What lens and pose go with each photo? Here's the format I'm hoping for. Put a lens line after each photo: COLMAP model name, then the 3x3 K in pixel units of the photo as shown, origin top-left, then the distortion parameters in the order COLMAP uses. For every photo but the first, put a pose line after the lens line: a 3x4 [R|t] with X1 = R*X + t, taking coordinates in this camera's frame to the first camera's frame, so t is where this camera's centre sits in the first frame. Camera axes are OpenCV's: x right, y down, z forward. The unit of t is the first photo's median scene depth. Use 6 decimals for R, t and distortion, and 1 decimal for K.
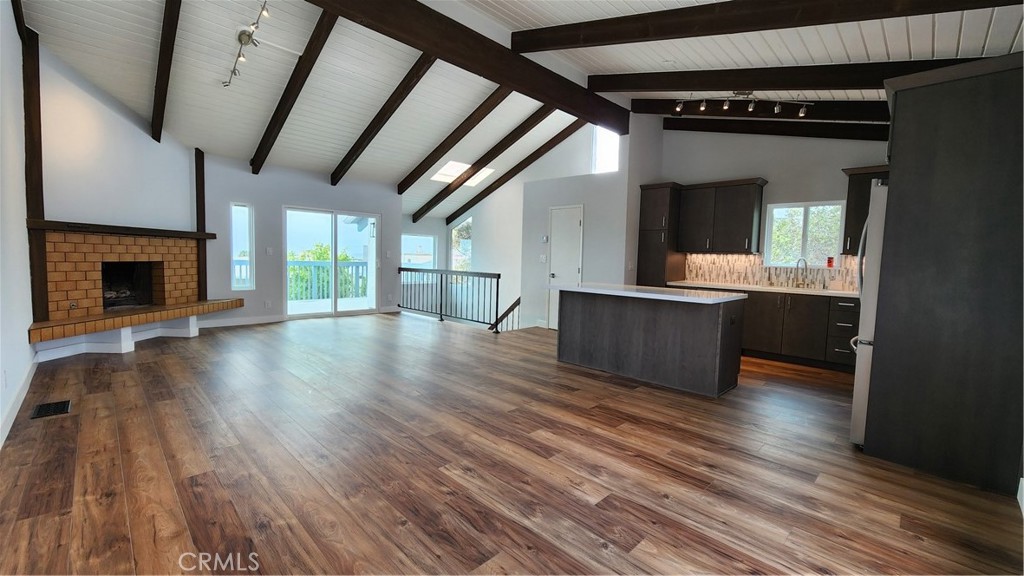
lens RADIAL K [[412.1, 0, 512.0], [0, 412.1, 288.0], [0, 0, 1]] dist [-0.002294, 0.000170]
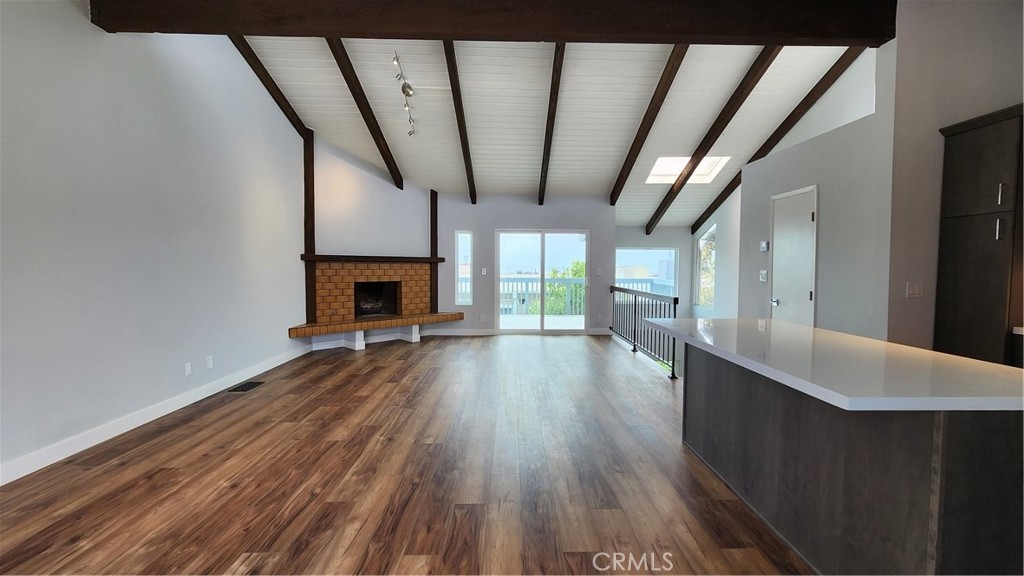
lens RADIAL K [[412.1, 0, 512.0], [0, 412.1, 288.0], [0, 0, 1]] dist [-0.002294, 0.000170]
pose [[0.728177, 0.011479, -0.685293, 0.284258], [-0.035968, 0.999122, -0.021483, -0.027667], [0.684445, 0.040292, 0.727950, 0.294880]]
